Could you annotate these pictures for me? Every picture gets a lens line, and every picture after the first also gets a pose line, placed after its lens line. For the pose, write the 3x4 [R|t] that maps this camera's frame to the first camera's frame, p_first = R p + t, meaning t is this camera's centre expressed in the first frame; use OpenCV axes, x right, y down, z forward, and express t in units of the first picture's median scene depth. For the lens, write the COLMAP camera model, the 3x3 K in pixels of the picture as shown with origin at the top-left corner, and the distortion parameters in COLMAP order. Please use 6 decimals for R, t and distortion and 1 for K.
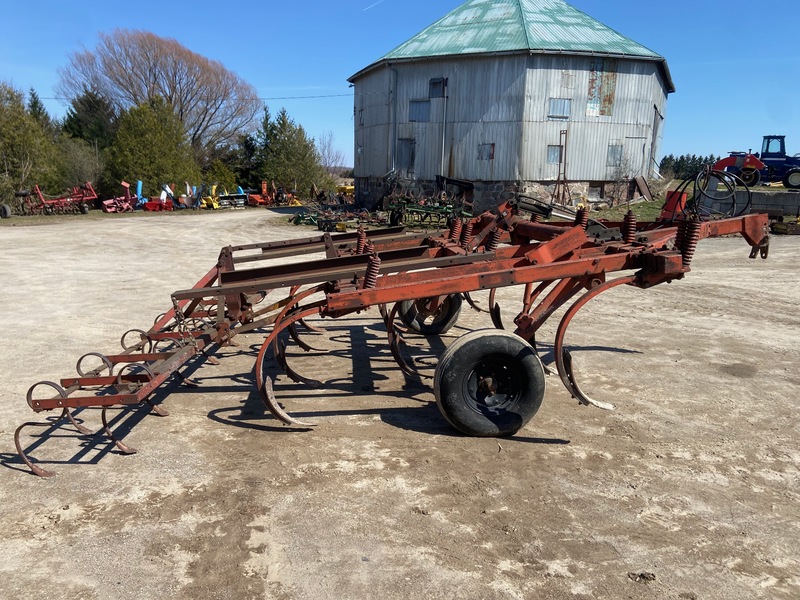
lens RADIAL K [[602.2, 0, 392.6], [0, 602.2, 302.4], [0, 0, 1]] dist [0.153576, -0.206162]
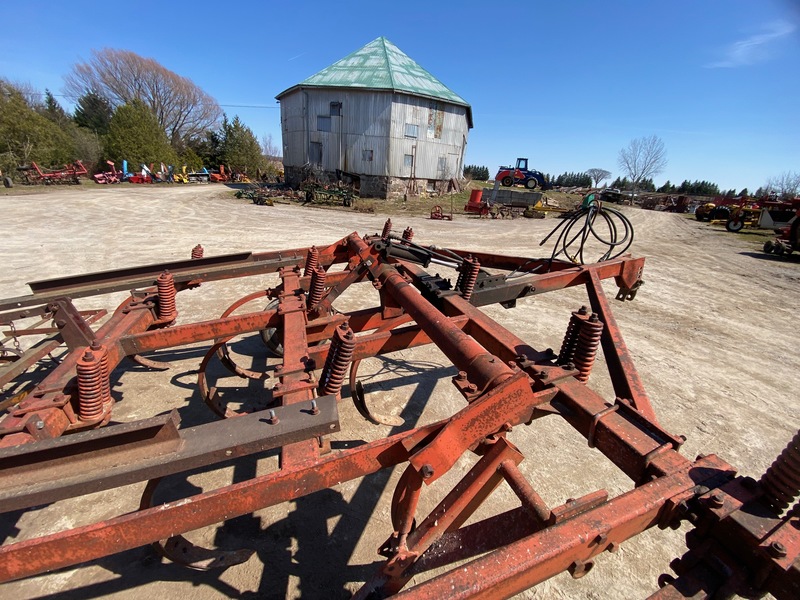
lens RADIAL K [[323.5, 0, 400.0], [0, 323.5, 300.0], [0, 0, 1]] dist [0.025178, -0.022791]
pose [[0.970617, -0.033756, 0.238250, 0.019925], [-0.009514, 0.983953, 0.178171, -0.026478], [-0.240441, -0.175203, 0.954721, 0.098479]]
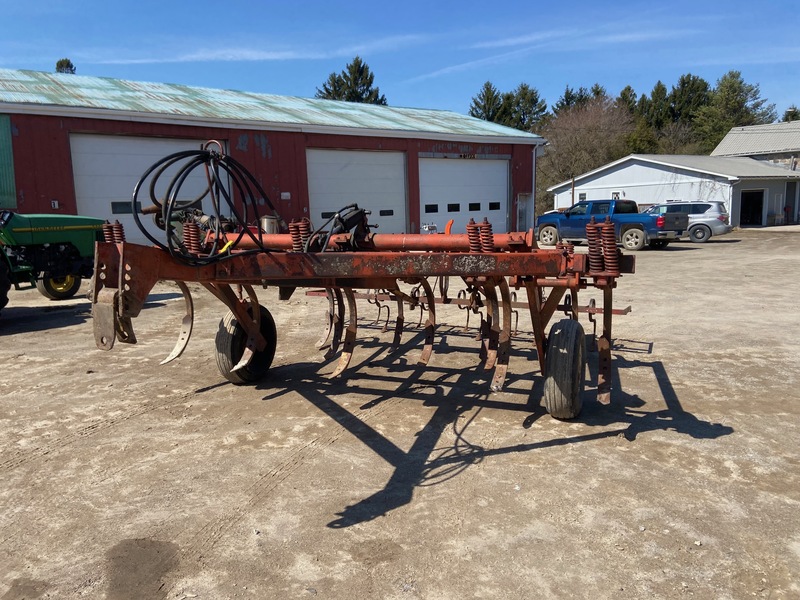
lens RADIAL K [[599.9, 0, 394.5], [0, 599.9, 301.5], [0, 0, 1]] dist [0.126490, -0.156162]
pose [[-0.449238, 0.132572, -0.883521, 0.145779], [-0.155516, 0.962228, 0.223456, -0.037787], [0.879773, 0.237787, -0.411652, 0.222892]]
